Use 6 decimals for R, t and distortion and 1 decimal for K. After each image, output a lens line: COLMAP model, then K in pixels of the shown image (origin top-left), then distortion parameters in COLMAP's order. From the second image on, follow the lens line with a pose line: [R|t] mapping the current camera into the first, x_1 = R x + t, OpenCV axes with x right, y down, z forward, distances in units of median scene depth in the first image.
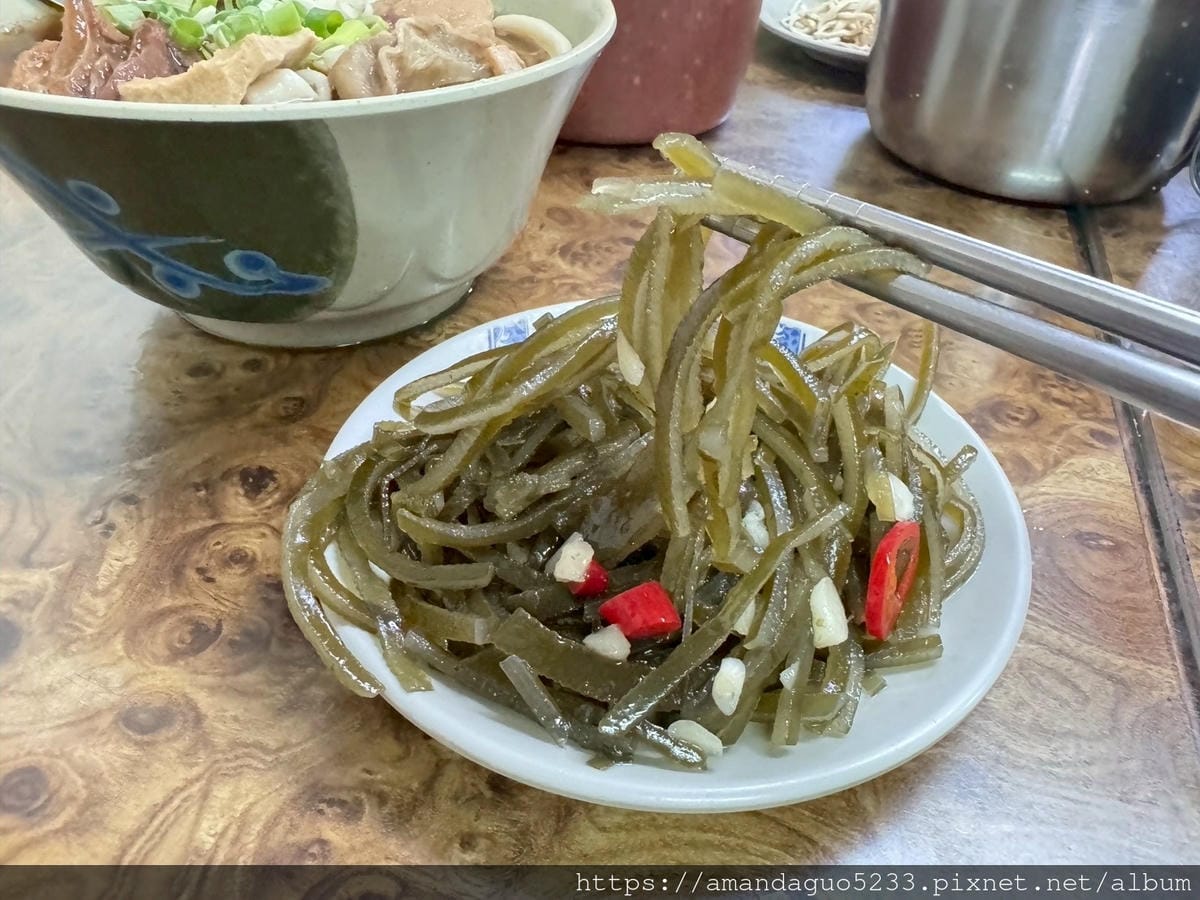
lens RADIAL K [[853.5, 0, 680.6], [0, 853.5, 449.4], [0, 0, 1]] dist [-0.001435, 0.001498]
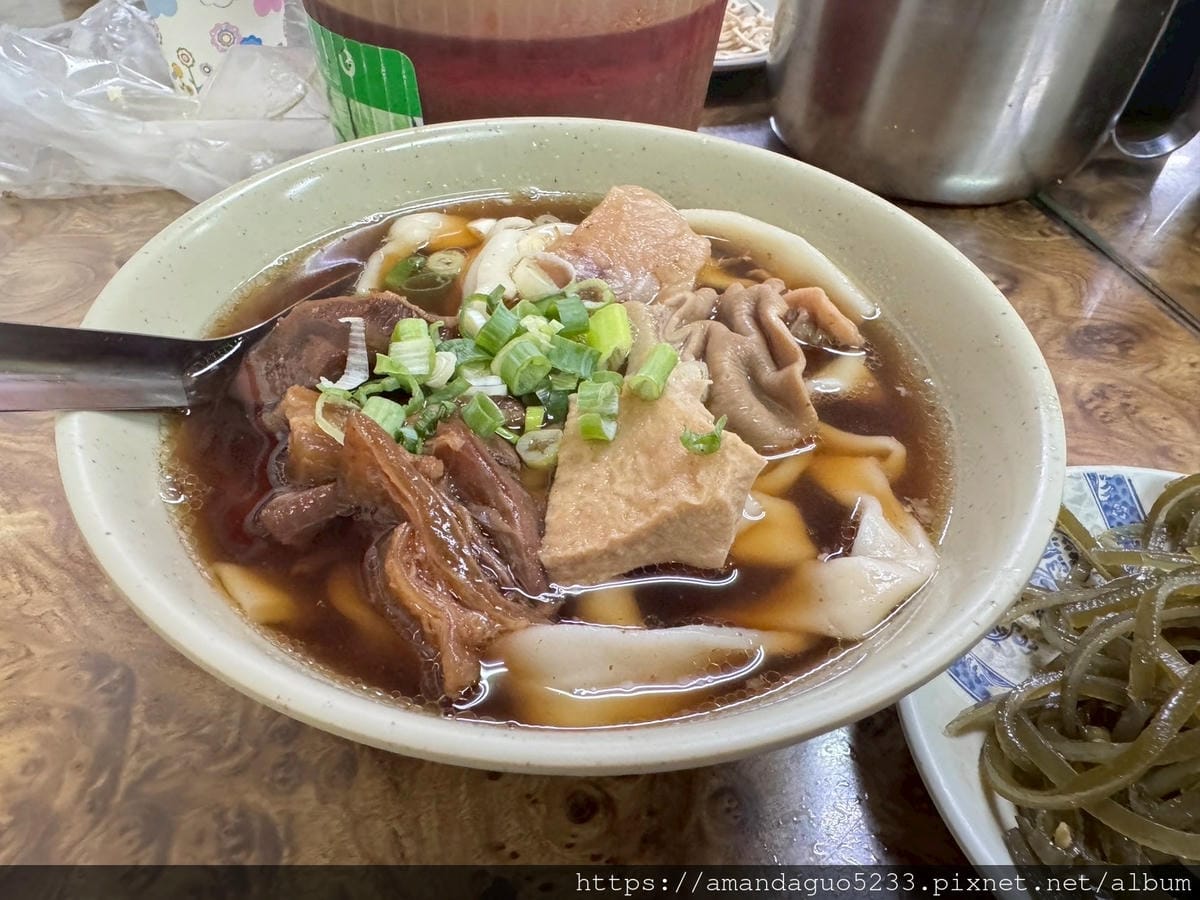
lens RADIAL K [[856.5, 0, 533.9], [0, 856.5, 453.8], [0, 0, 1]] dist [-0.005202, -0.004838]
pose [[0.900571, -0.348390, 0.259992, -0.794606], [0.320716, 0.936222, 0.143629, -0.590964], [-0.293449, -0.045965, 0.954869, 0.337575]]
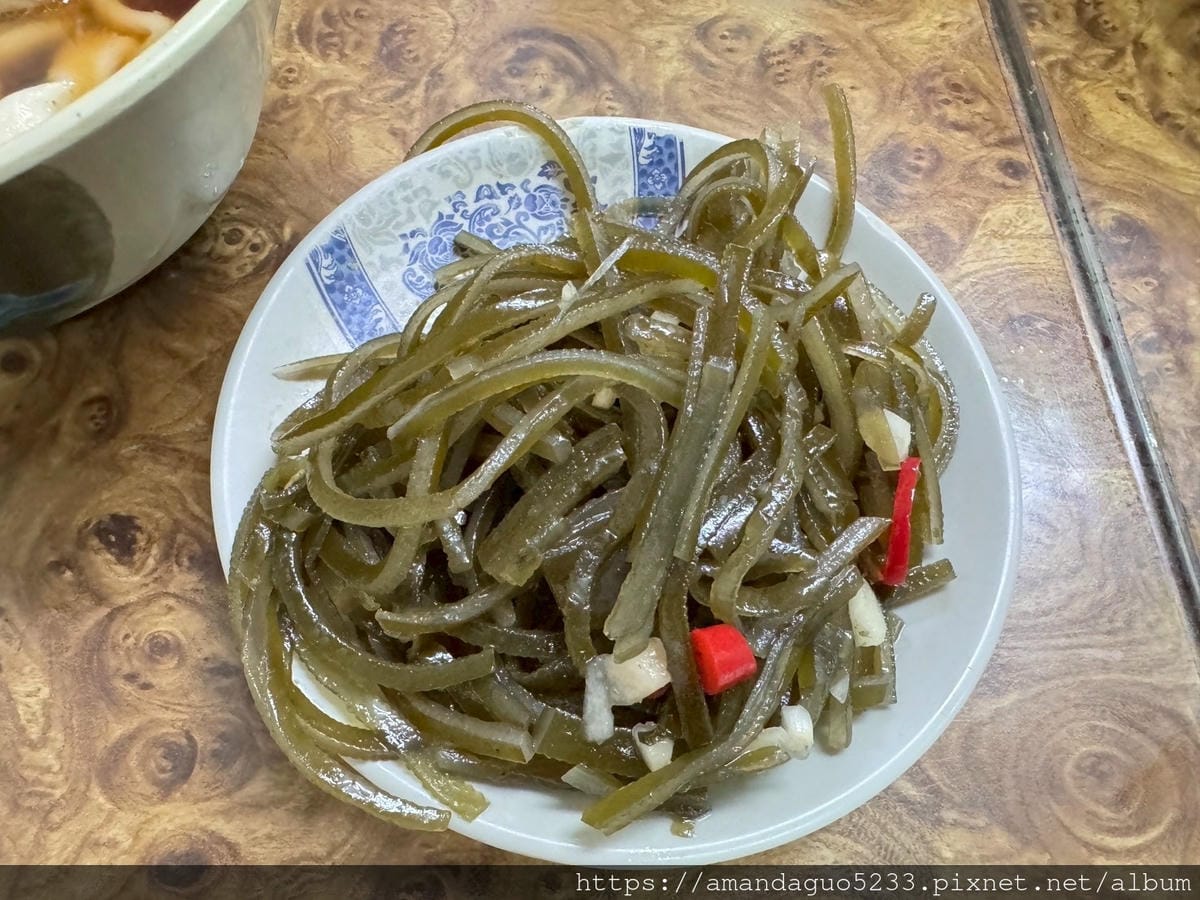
lens RADIAL K [[843.5, 0, 527.8], [0, 843.5, 457.0], [0, 0, 1]] dist [-0.010431, 0.002592]
pose [[0.959877, -0.275254, 0.053582, -0.133672], [0.216611, 0.849144, 0.481699, -0.342816], [-0.178088, -0.450765, 0.874697, 0.238279]]
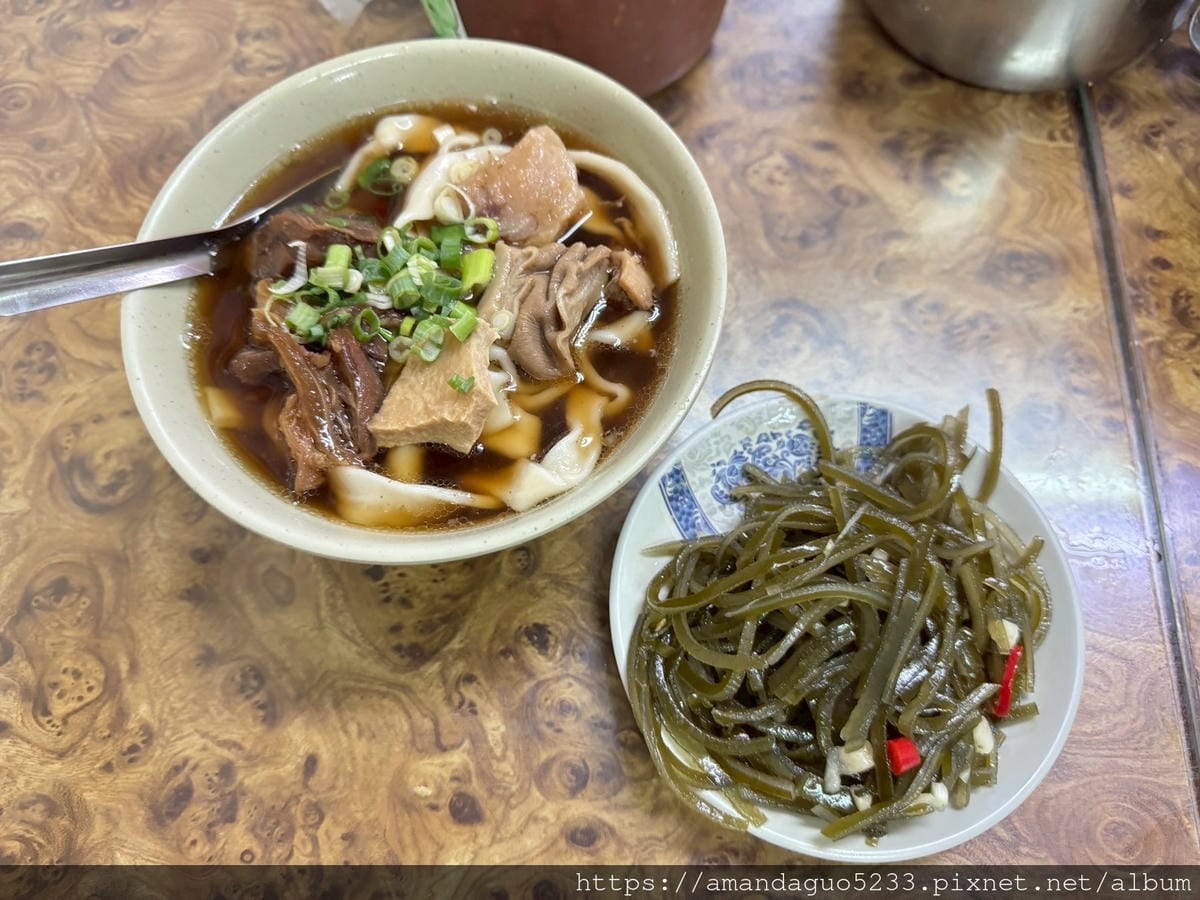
lens RADIAL K [[863.0, 0, 600.0], [0, 863.0, 450.0], [0, 0, 1]] dist [0.065426, -0.135727]
pose [[0.978590, -0.205242, -0.015410, -0.309977], [0.187992, 0.860836, 0.472885, -0.904111], [-0.083790, -0.465657, 0.880989, -0.143026]]
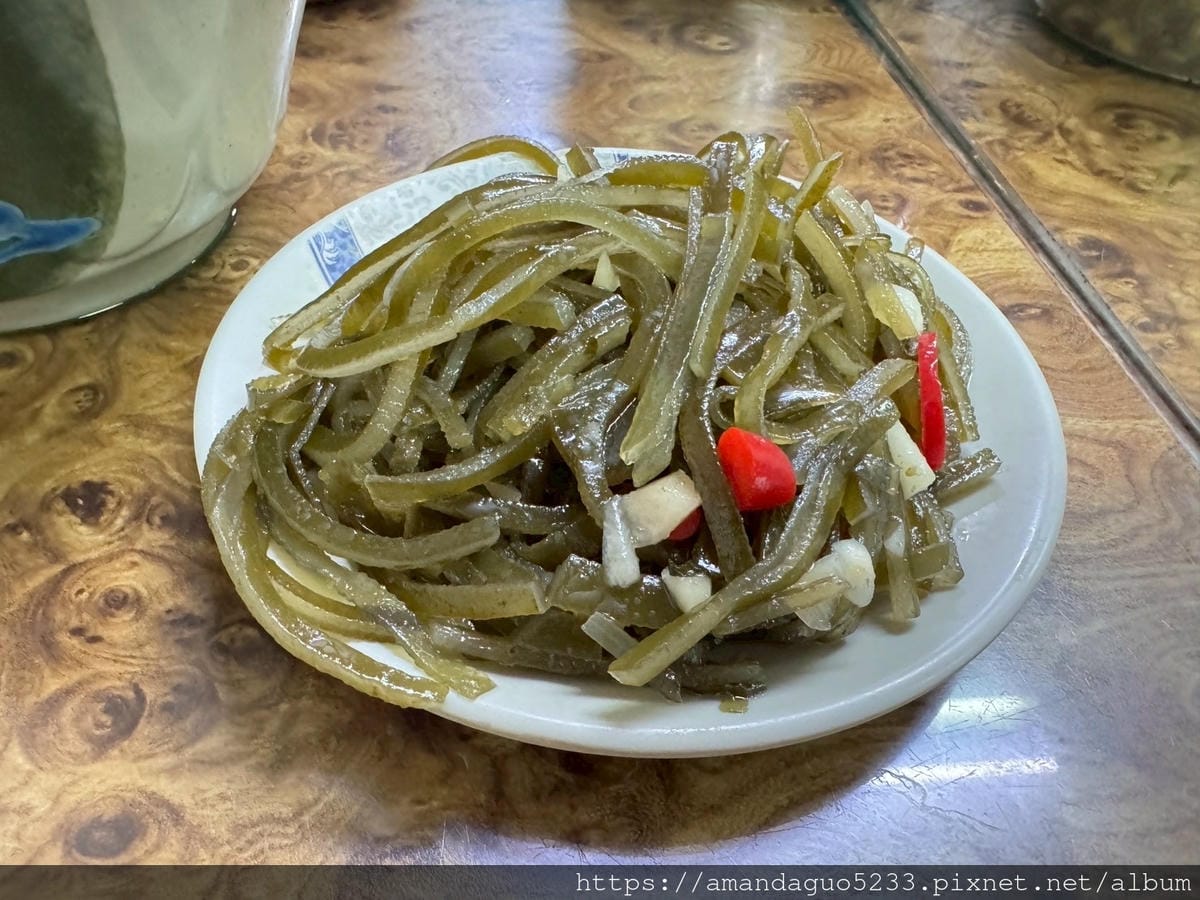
lens RADIAL K [[856.5, 0, 533.9], [0, 856.5, 453.8], [0, 0, 1]] dist [-0.005202, -0.004838]
pose [[0.949572, -0.271224, 0.157321, -0.224699], [0.246762, 0.955990, 0.158719, -0.026996], [-0.193446, -0.111894, 0.974709, 0.173764]]
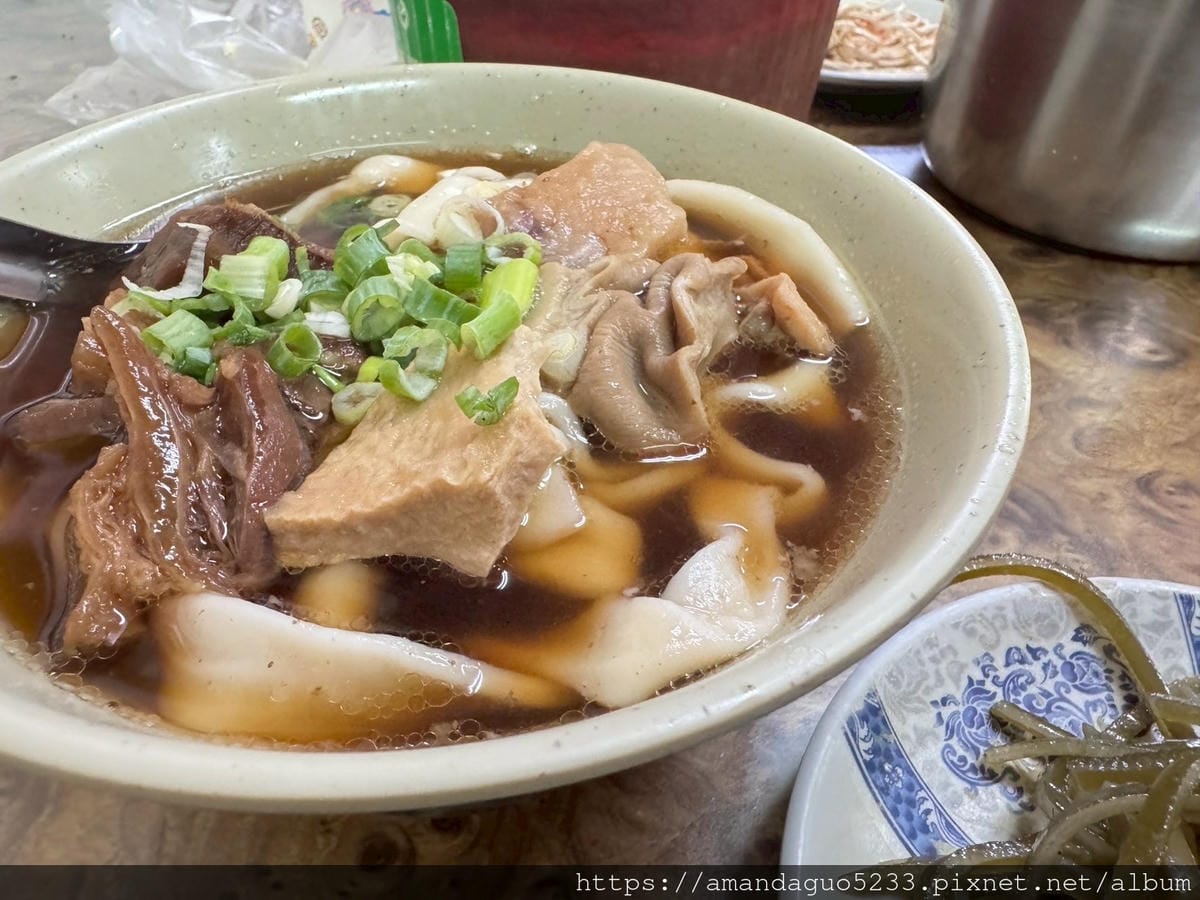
lens RADIAL K [[856.5, 0, 533.9], [0, 856.5, 453.8], [0, 0, 1]] dist [-0.005202, -0.004838]
pose [[0.982939, -0.171387, 0.066764, -0.505073], [0.168412, 0.984551, 0.047927, -0.452275], [-0.073947, -0.035866, 0.996617, 0.426460]]
